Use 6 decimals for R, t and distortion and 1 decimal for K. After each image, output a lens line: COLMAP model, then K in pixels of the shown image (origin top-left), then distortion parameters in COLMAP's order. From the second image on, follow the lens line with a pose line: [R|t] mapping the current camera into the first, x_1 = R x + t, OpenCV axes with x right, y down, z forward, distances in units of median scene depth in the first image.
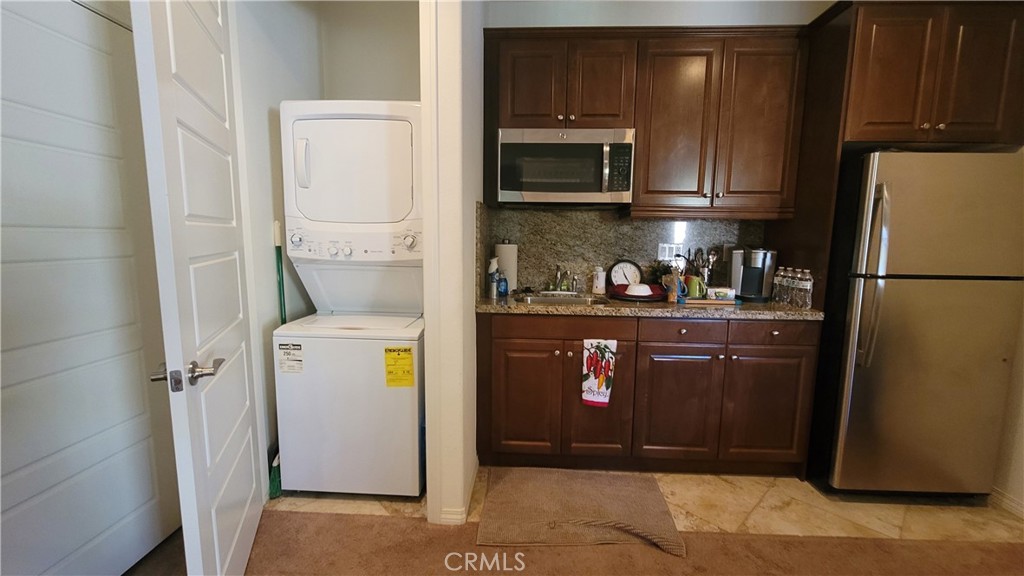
lens RADIAL K [[415.8, 0, 511.9], [0, 415.8, 291.6], [0, 0, 1]] dist [-0.001550, -0.000344]
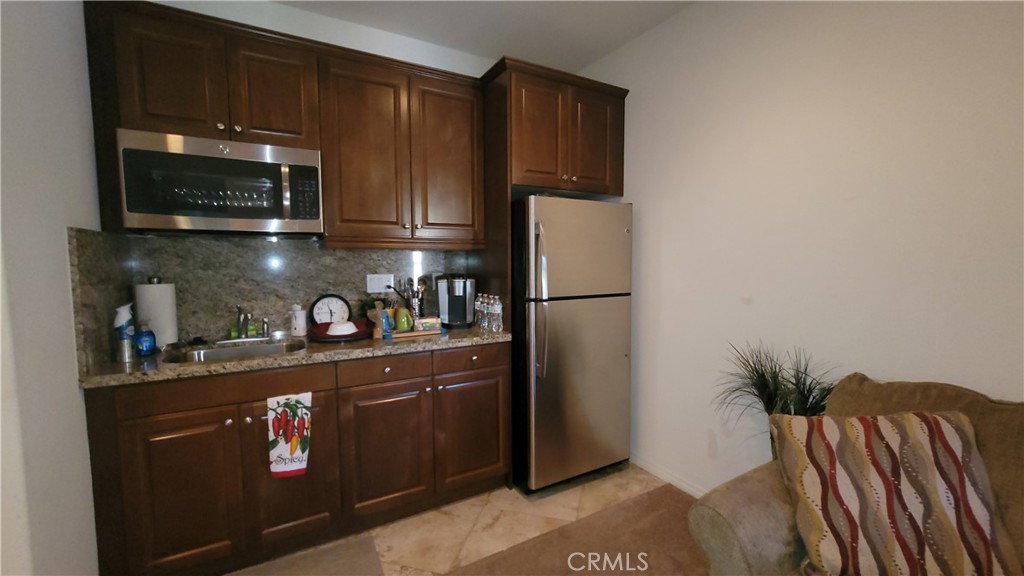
lens RADIAL K [[415.8, 0, 511.9], [0, 415.8, 291.6], [0, 0, 1]] dist [-0.001550, -0.000344]
pose [[0.844156, -0.057181, 0.533040, 0.151538], [0.085577, 0.995918, -0.028689, -0.028117], [-0.529224, 0.069834, 0.845603, 0.041283]]
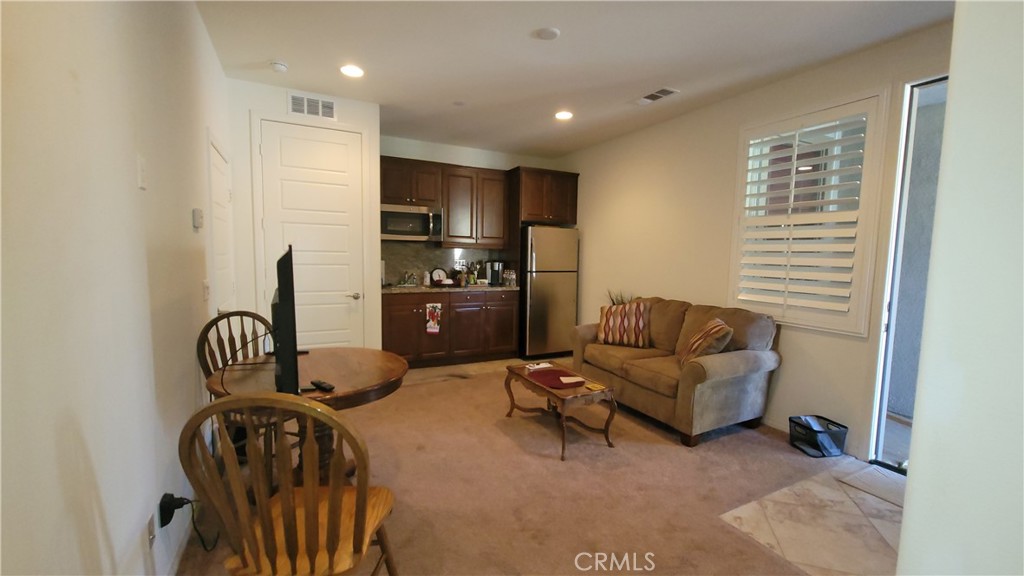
lens RADIAL K [[415.8, 0, 511.9], [0, 415.8, 291.6], [0, 0, 1]] dist [-0.001550, -0.000344]
pose [[0.866992, -0.040830, 0.496646, -0.501500], [0.058342, 0.998100, -0.019792, 0.116549], [-0.494894, 0.046135, 0.867728, -1.079563]]
